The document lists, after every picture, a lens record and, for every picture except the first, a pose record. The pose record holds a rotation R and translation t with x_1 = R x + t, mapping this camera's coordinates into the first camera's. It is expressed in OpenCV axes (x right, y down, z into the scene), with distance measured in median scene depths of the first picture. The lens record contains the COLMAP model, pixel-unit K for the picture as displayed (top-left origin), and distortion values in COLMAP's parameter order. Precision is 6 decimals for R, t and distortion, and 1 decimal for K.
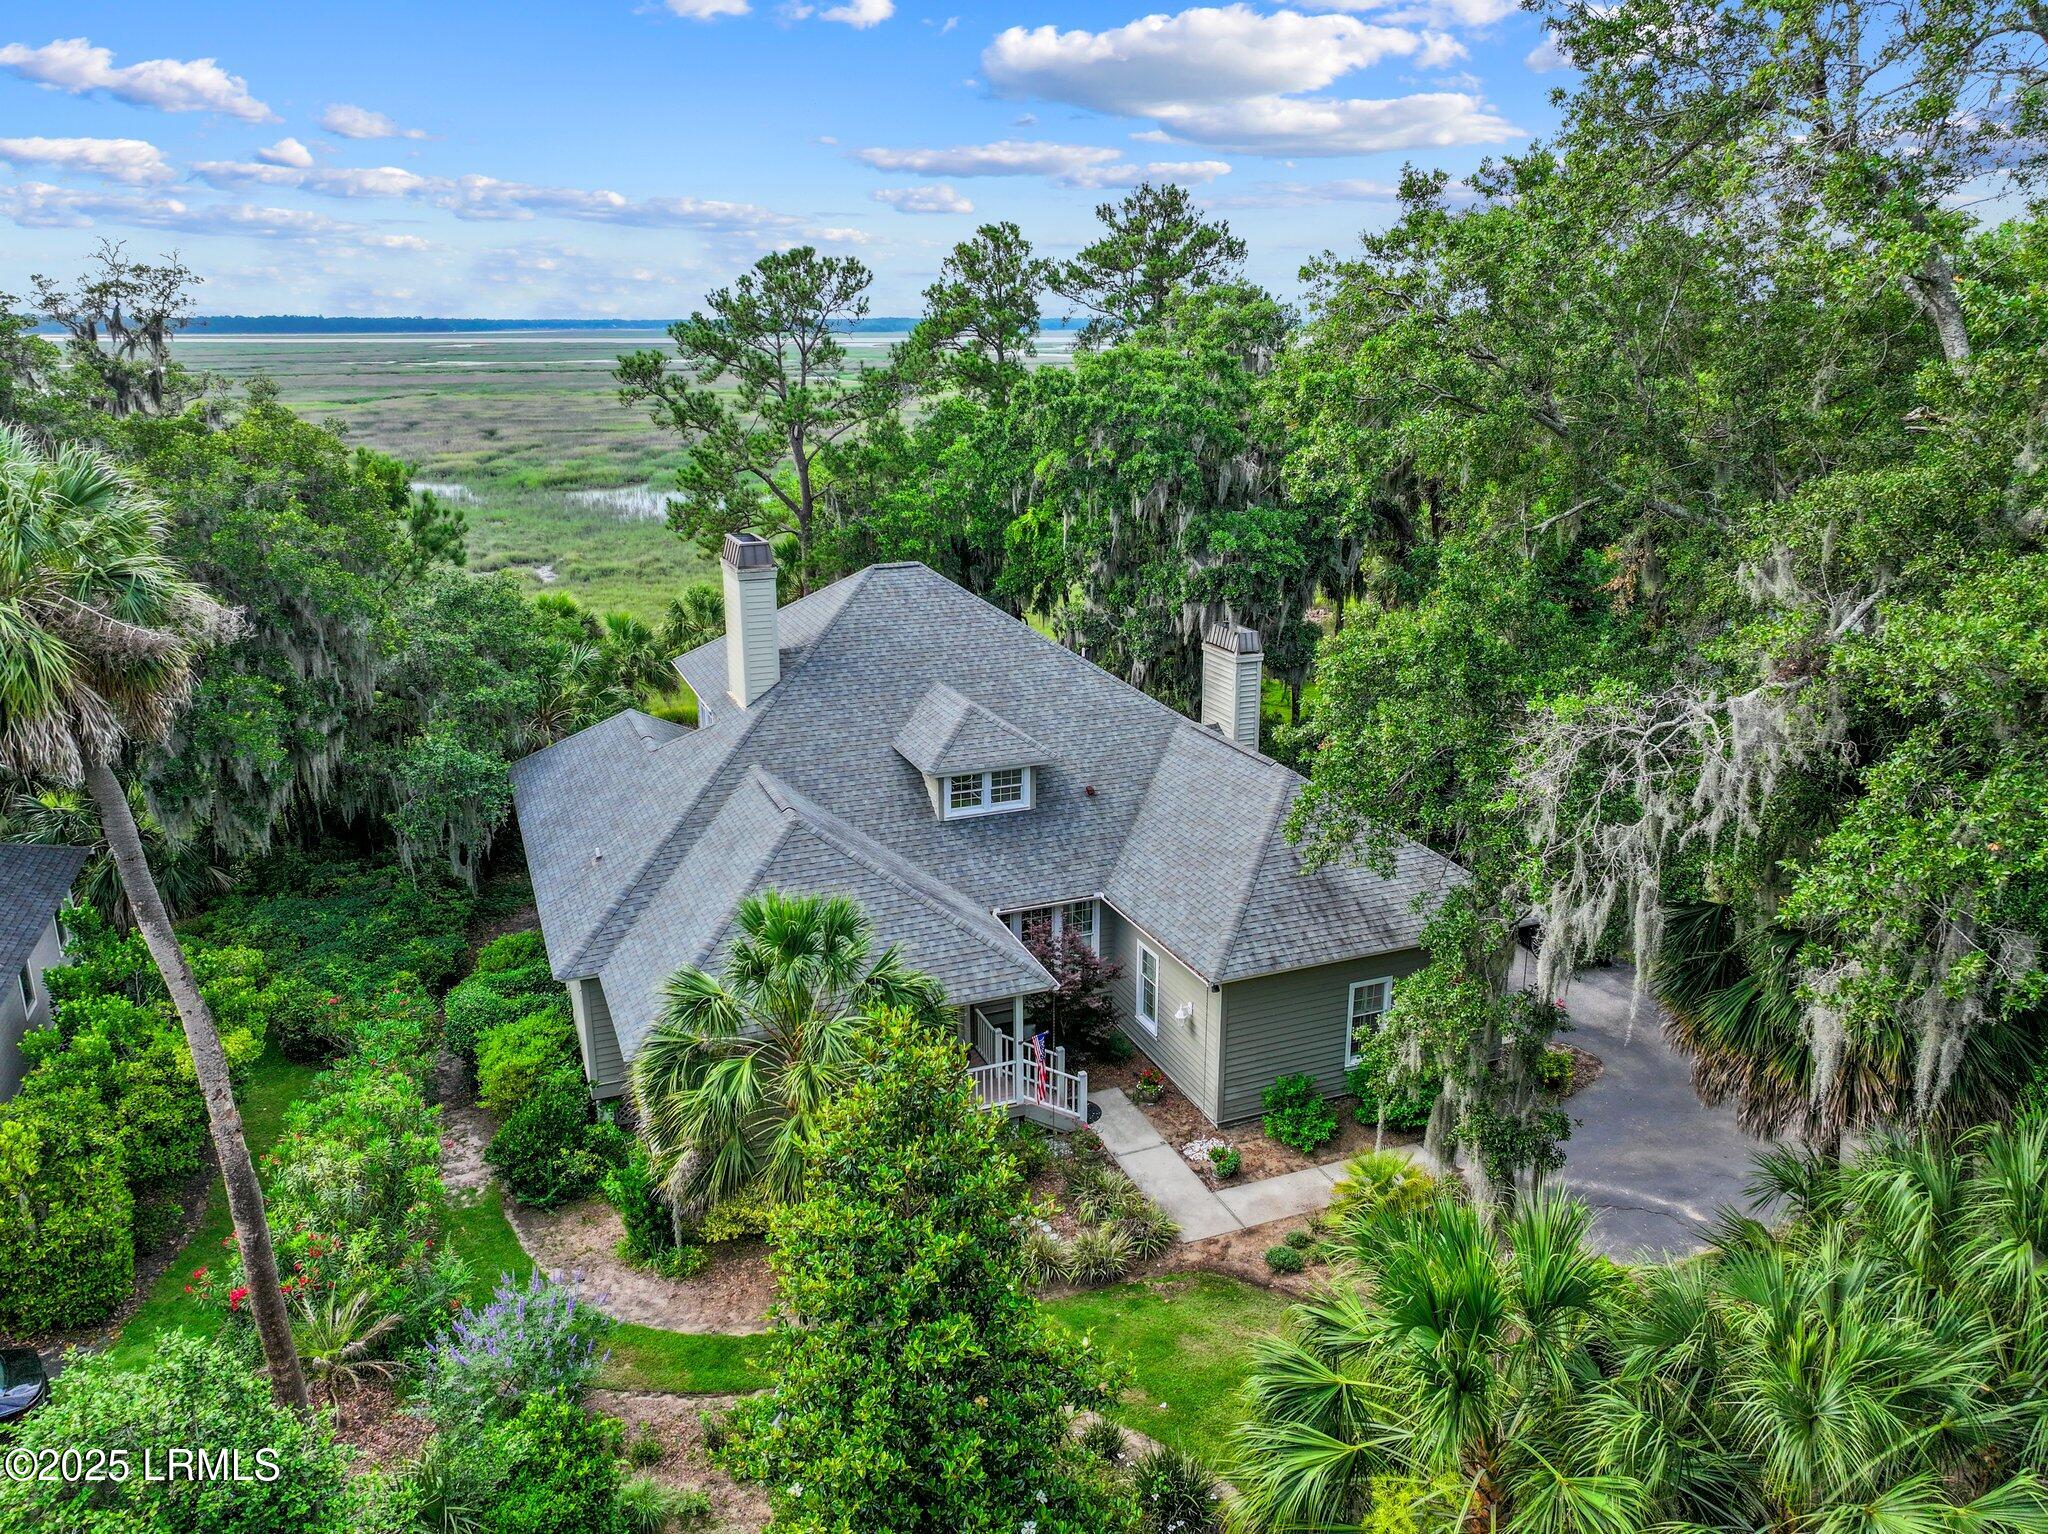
lens RADIAL K [[1431.8, 0, 1030.9], [0, 1431.8, 761.7], [0, 0, 1]] dist [0.003875, 0.000644]
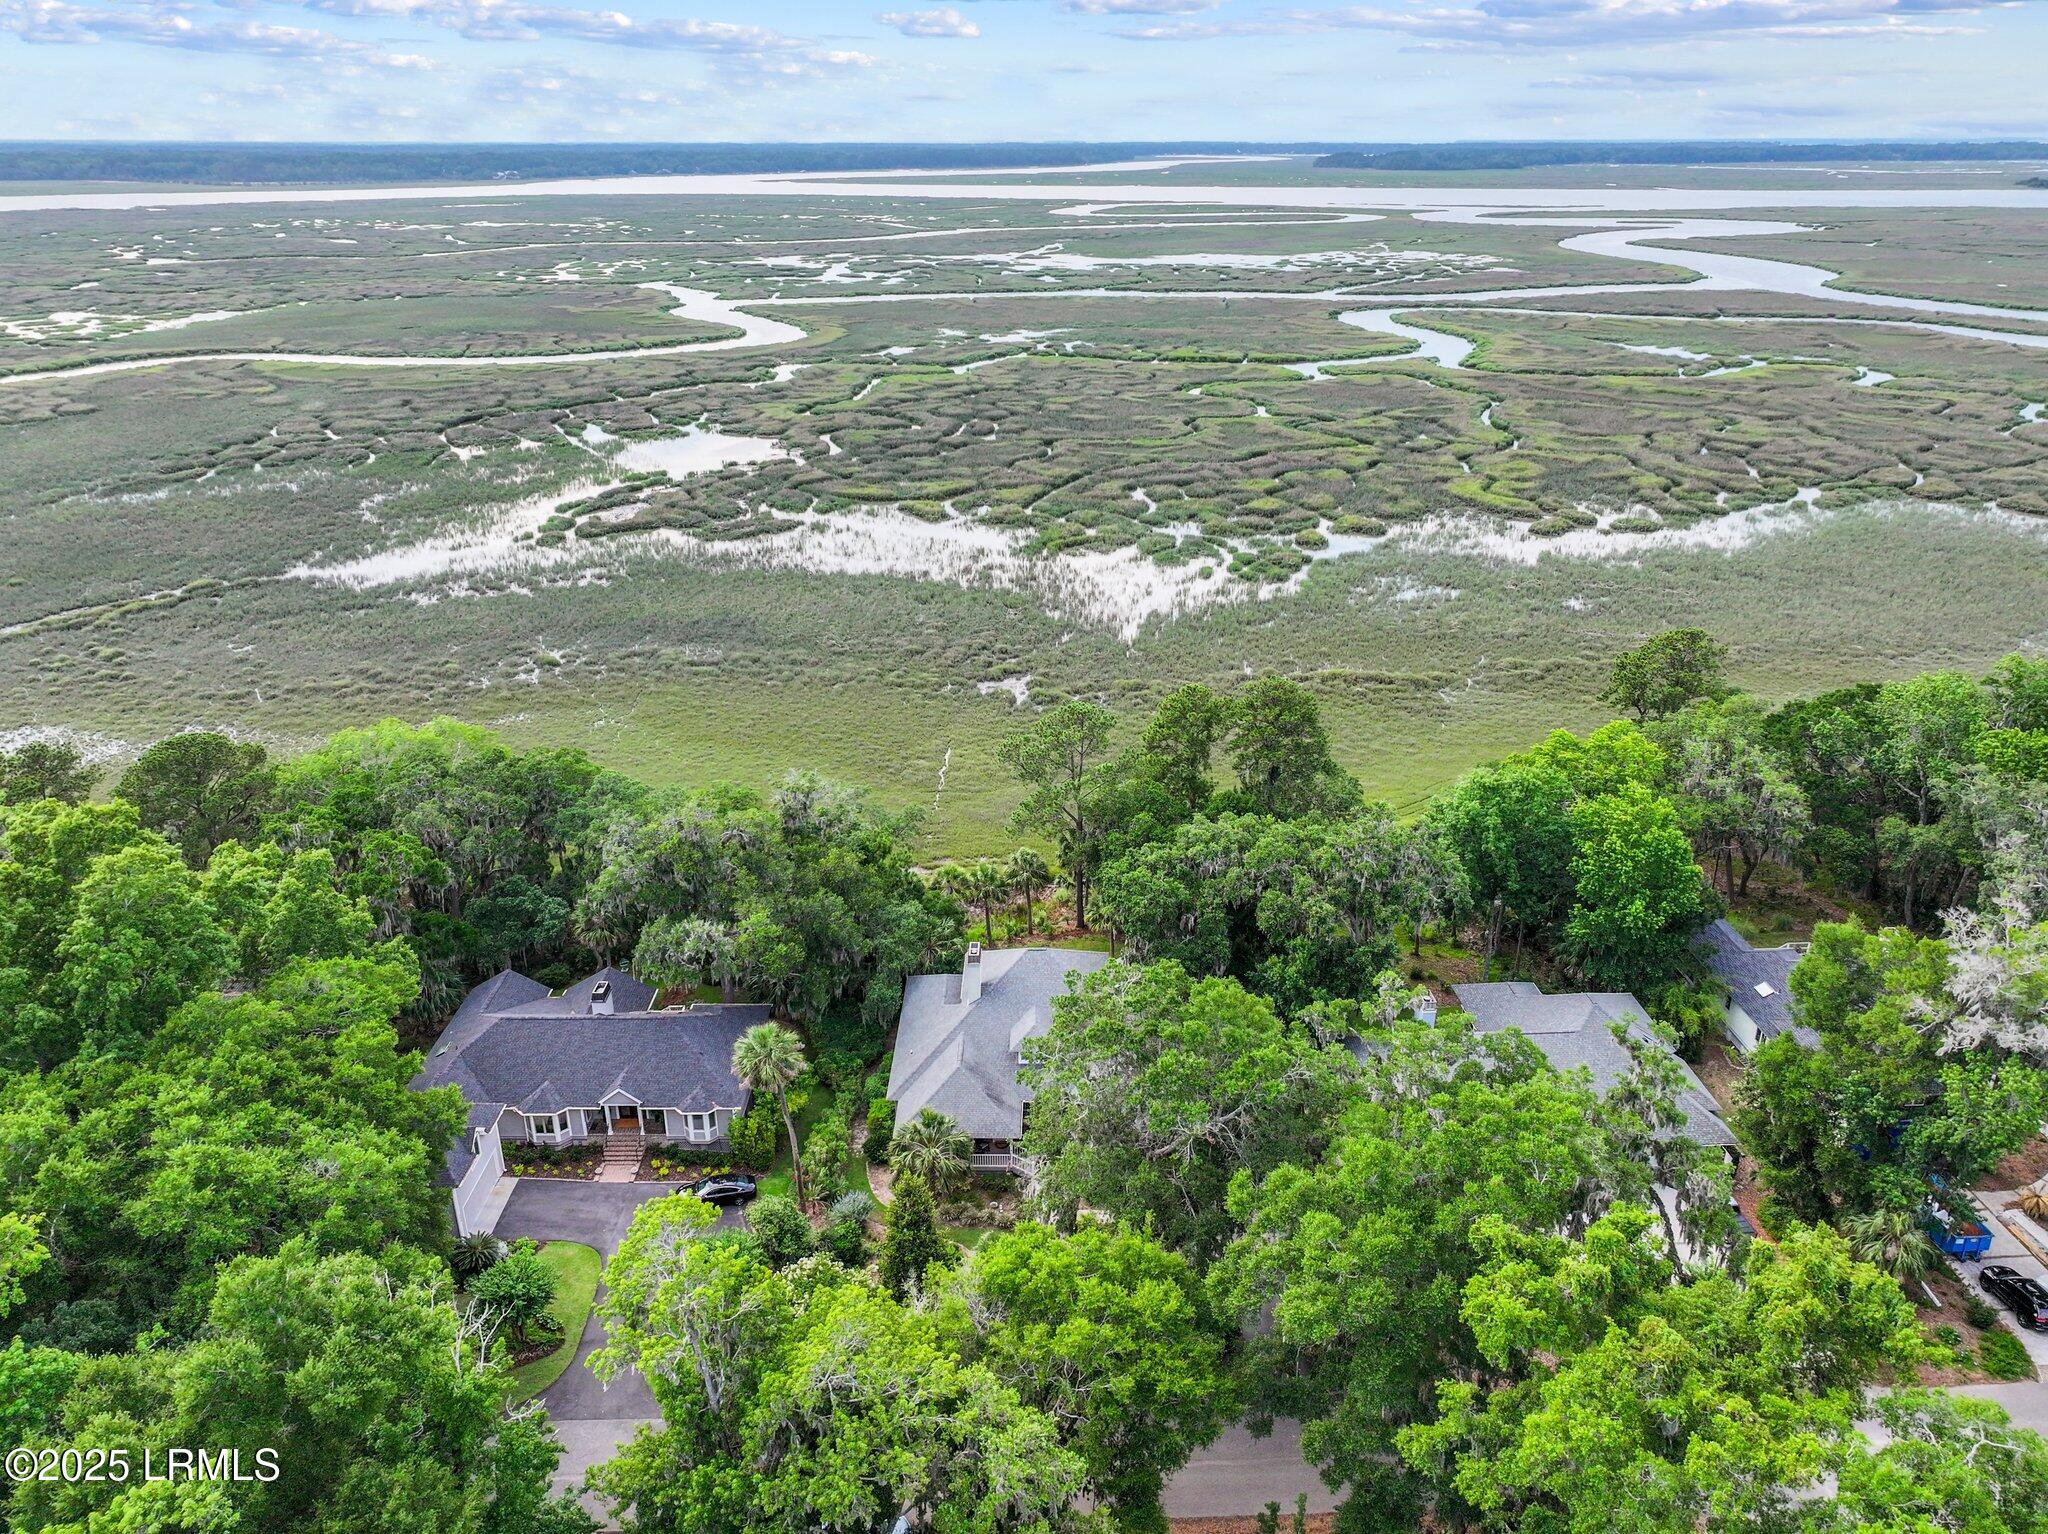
lens RADIAL K [[1442.8, 0, 1024.0], [0, 1442.8, 767.0], [0, 0, 1]] dist [0.006176, 0.000154]
pose [[0.920703, 0.151499, -0.359659, 1.060614], [-0.107431, 0.984359, 0.139626, -1.116509], [0.375187, -0.089915, 0.922578, -1.927171]]
